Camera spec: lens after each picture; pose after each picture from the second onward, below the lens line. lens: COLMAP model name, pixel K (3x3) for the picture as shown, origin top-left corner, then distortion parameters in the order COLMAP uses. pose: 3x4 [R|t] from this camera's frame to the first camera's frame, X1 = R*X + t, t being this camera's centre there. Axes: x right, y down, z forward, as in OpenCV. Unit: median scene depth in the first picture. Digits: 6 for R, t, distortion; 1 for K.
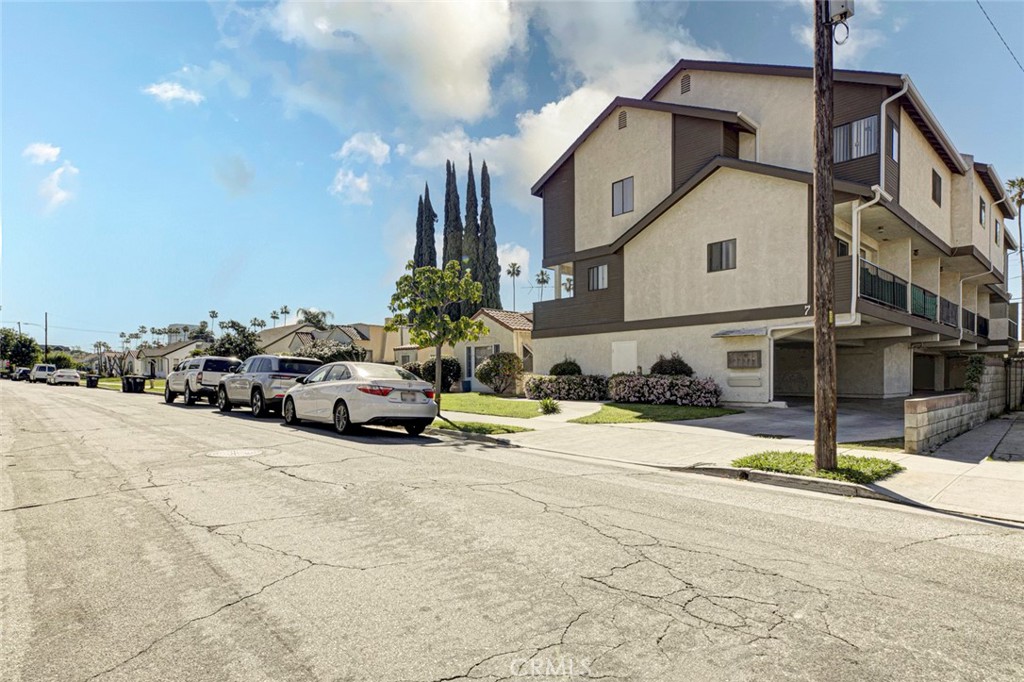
lens RADIAL K [[511.2, 0, 509.3], [0, 511.2, 385.7], [0, 0, 1]] dist [0.001106, 0.000066]
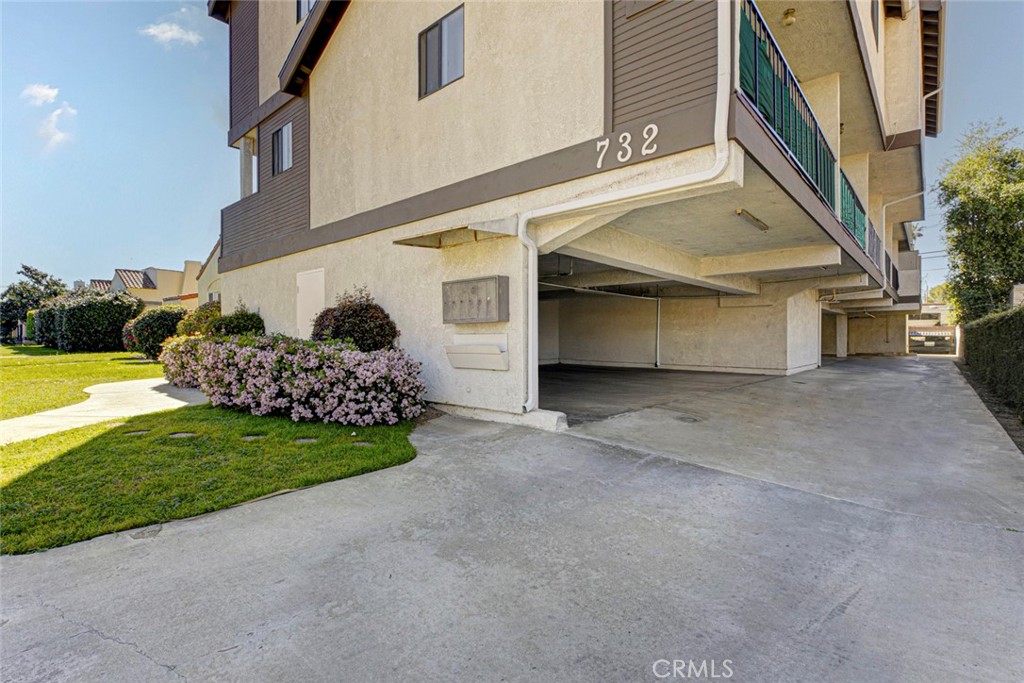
lens RADIAL K [[482.9, 0, 512.0], [0, 482.9, 341.5], [0, 0, 1]] dist [-0.012716, -0.000142]
pose [[0.991636, 0.003675, 0.129013, 0.404444], [-0.002859, 0.999975, -0.006508, -0.016567], [-0.129034, 0.006085, 0.991621, 0.578563]]
